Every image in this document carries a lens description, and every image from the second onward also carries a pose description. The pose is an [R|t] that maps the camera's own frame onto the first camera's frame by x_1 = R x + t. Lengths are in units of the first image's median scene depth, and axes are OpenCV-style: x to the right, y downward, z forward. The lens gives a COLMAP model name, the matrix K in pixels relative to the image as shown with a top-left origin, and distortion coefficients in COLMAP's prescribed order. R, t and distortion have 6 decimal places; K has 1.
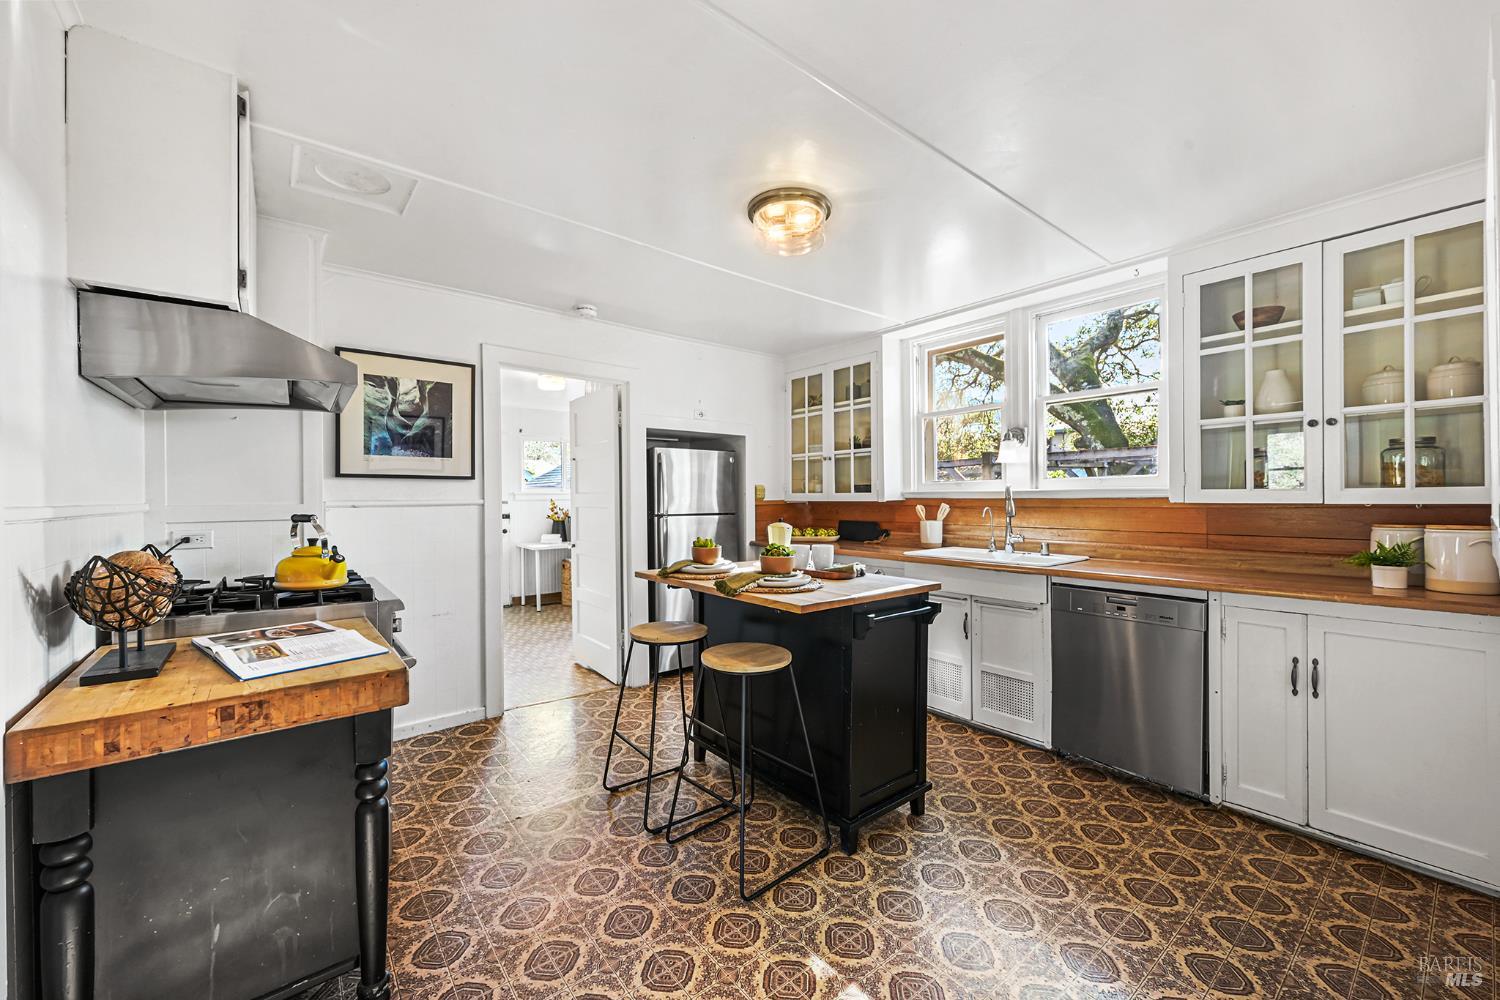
lens RADIAL K [[585.7, 0, 747.9], [0, 585.7, 500.9], [0, 0, 1]] dist [-0.004836, 0.000351]
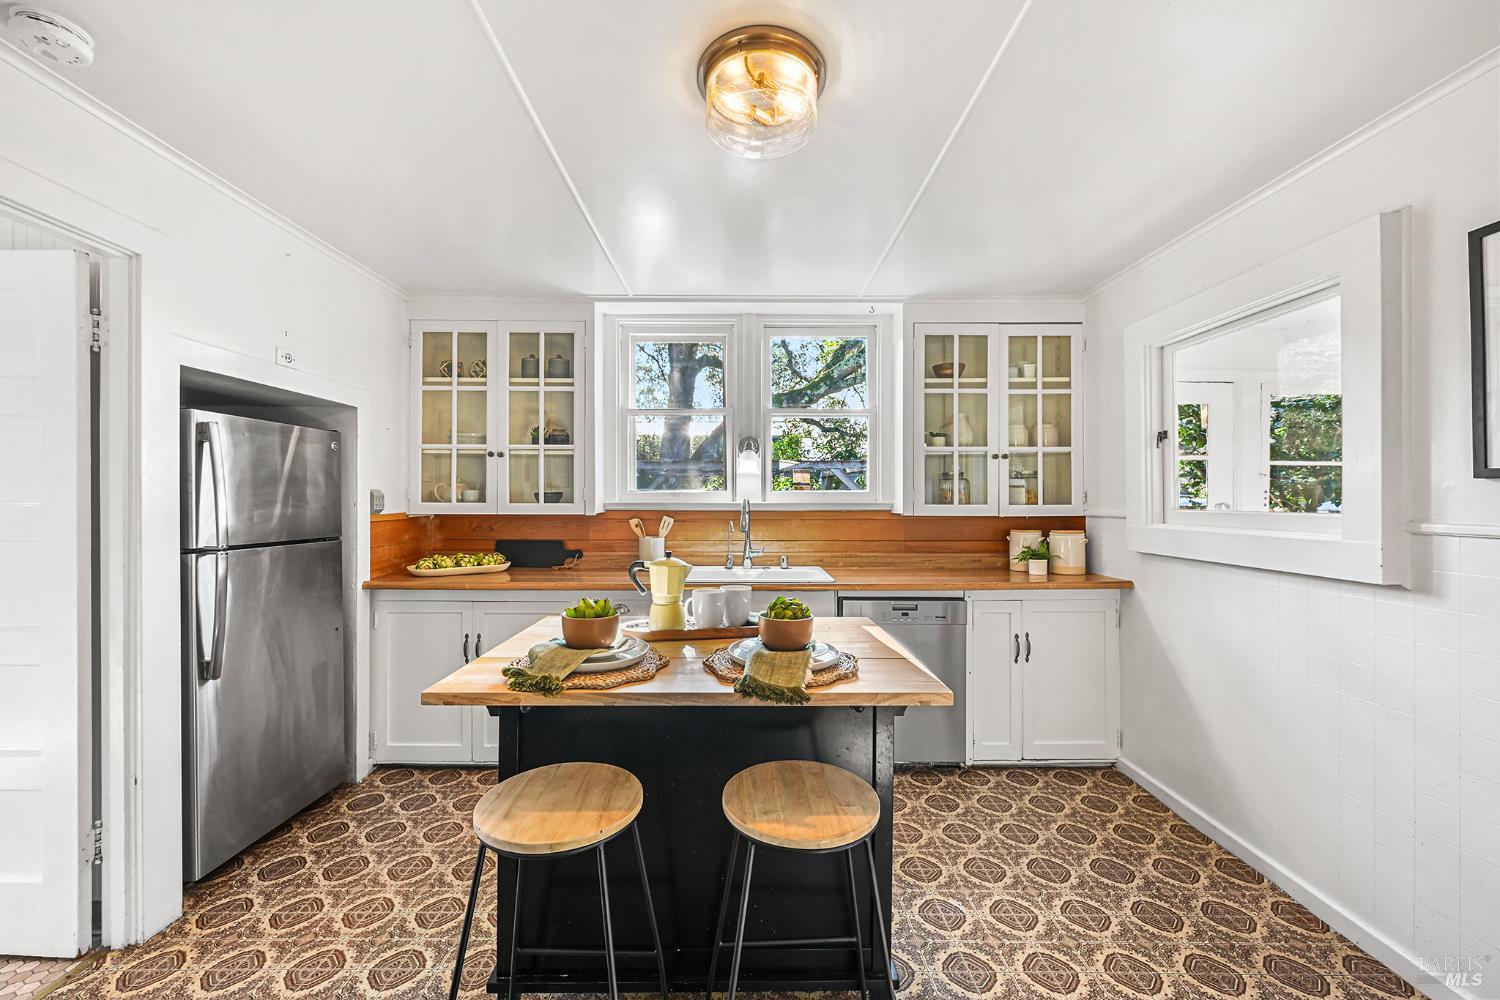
lens RADIAL K [[585.7, 0, 752.7], [0, 585.7, 497.7], [0, 0, 1]] dist [-0.004836, 0.000351]
pose [[0.617585, 0.008257, 0.786461, -0.317105], [0.000110, 0.999944, -0.010585, -0.017018], [-0.786504, 0.006624, 0.617550, 0.439654]]
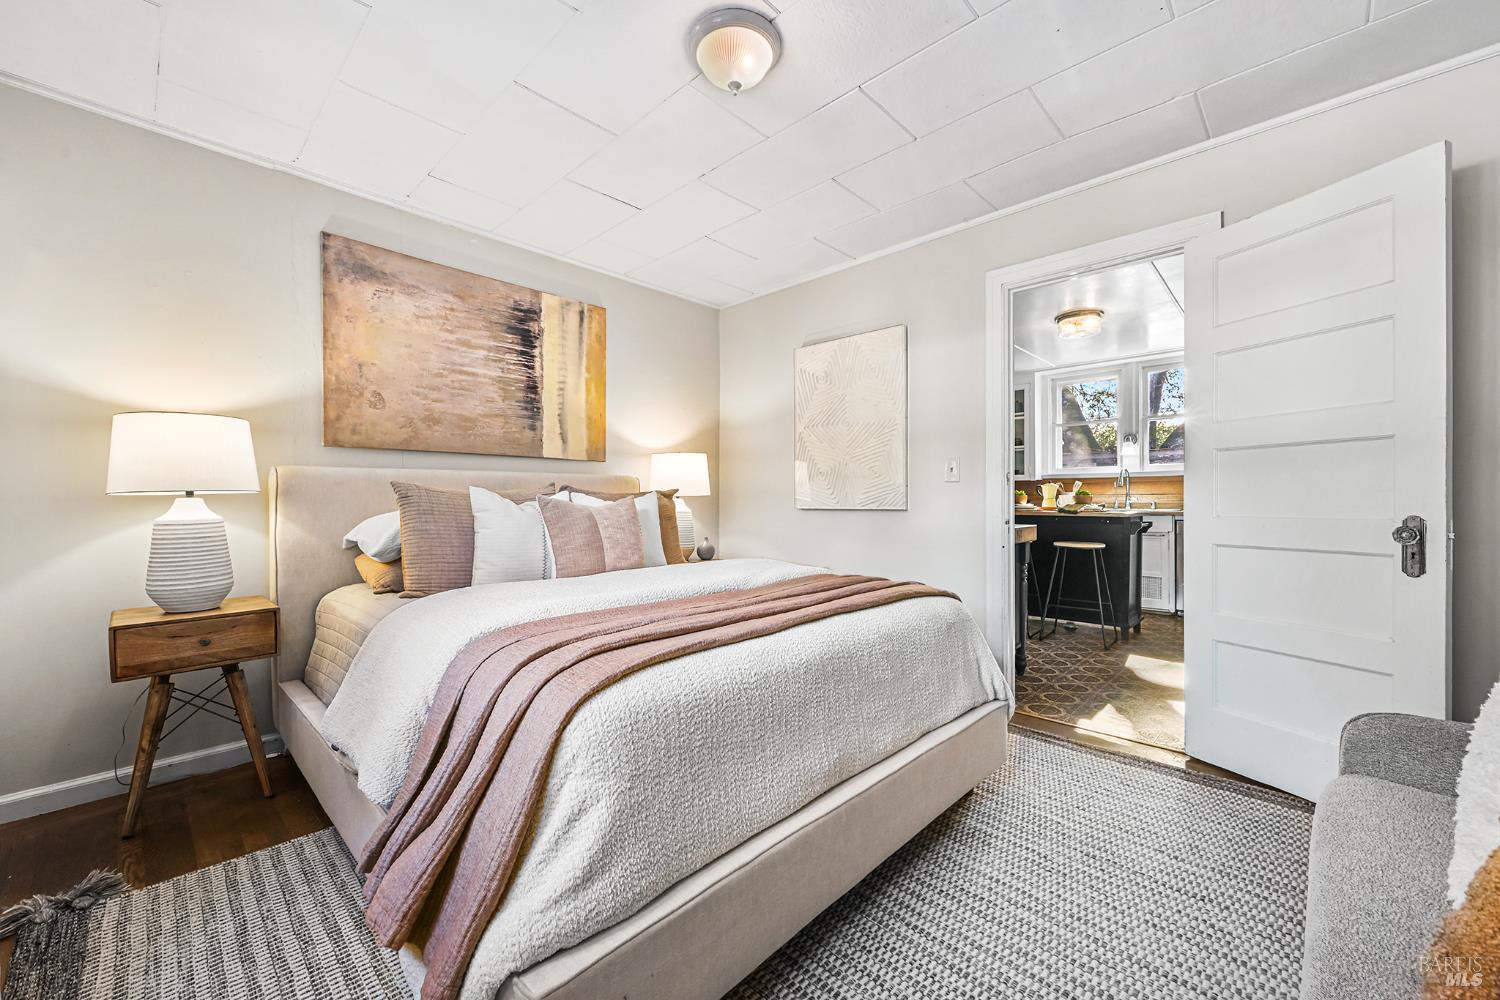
lens RADIAL K [[585.7, 0, 759.9], [0, 585.7, 506.0], [0, 0, 1]] dist [-0.004836, 0.000351]
pose [[0.991785, -0.002049, 0.127899, -0.856866], [0.002075, 0.999998, -0.000070, 0.082814], [-0.127898, 0.000335, 0.991787, -0.543744]]
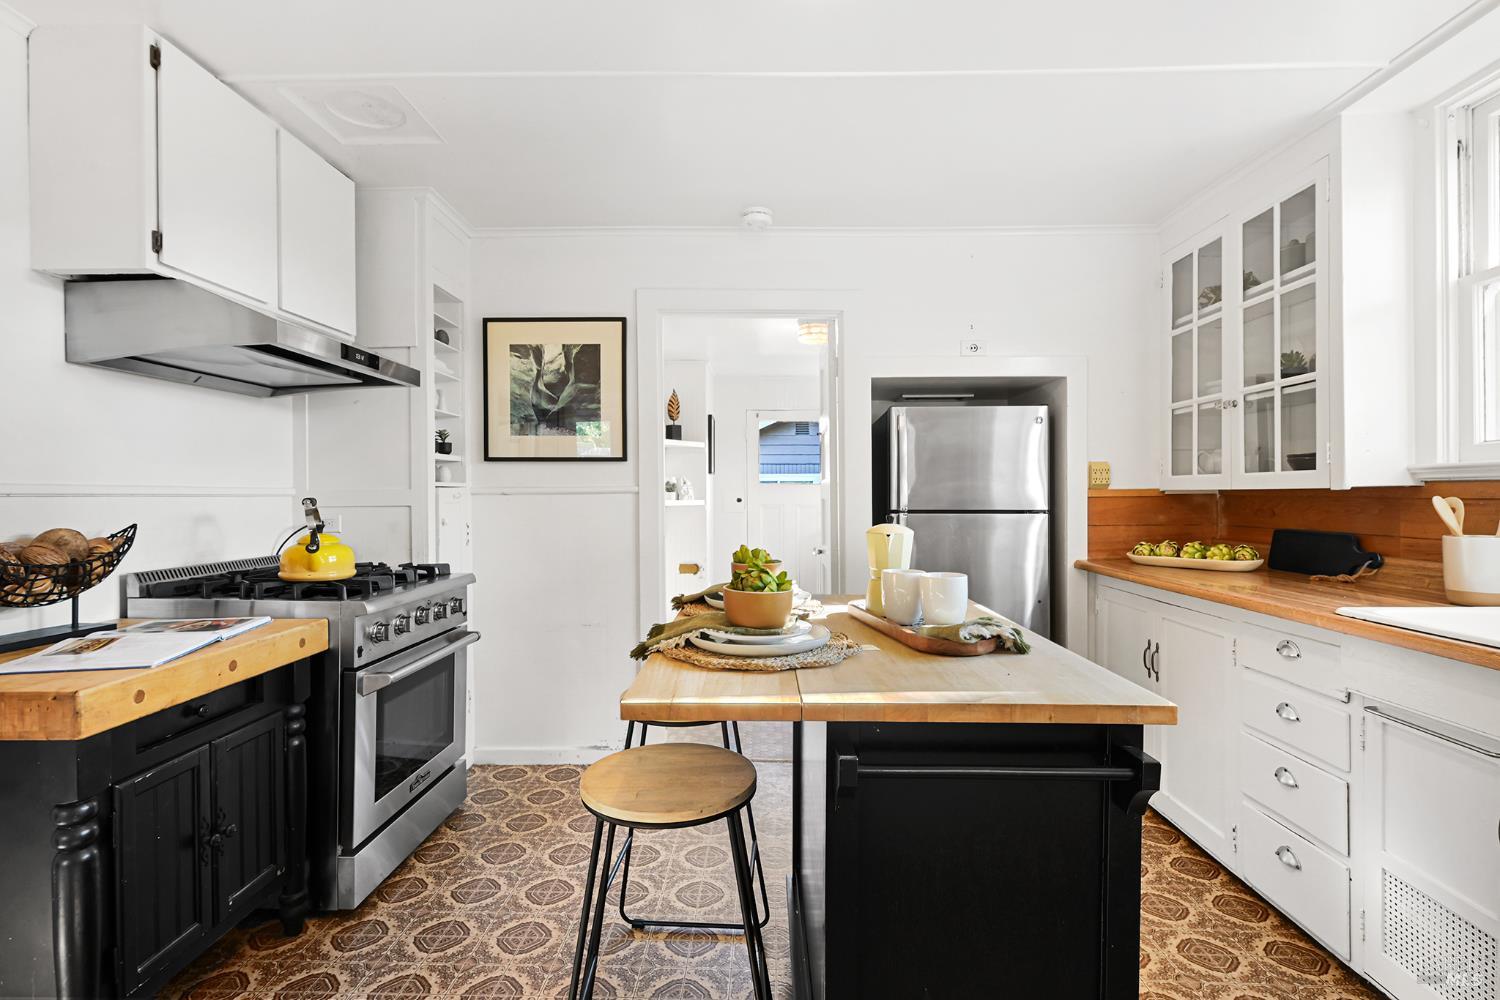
lens RADIAL K [[717.4, 0, 746.8], [0, 717.4, 499.5], [0, 0, 1]] dist [-0.001105, 0.000371]
pose [[0.764437, 0.006734, -0.644664, 0.297023], [-0.004703, 0.999977, 0.004869, 0.010565], [0.644682, -0.000690, 0.764451, 0.364973]]
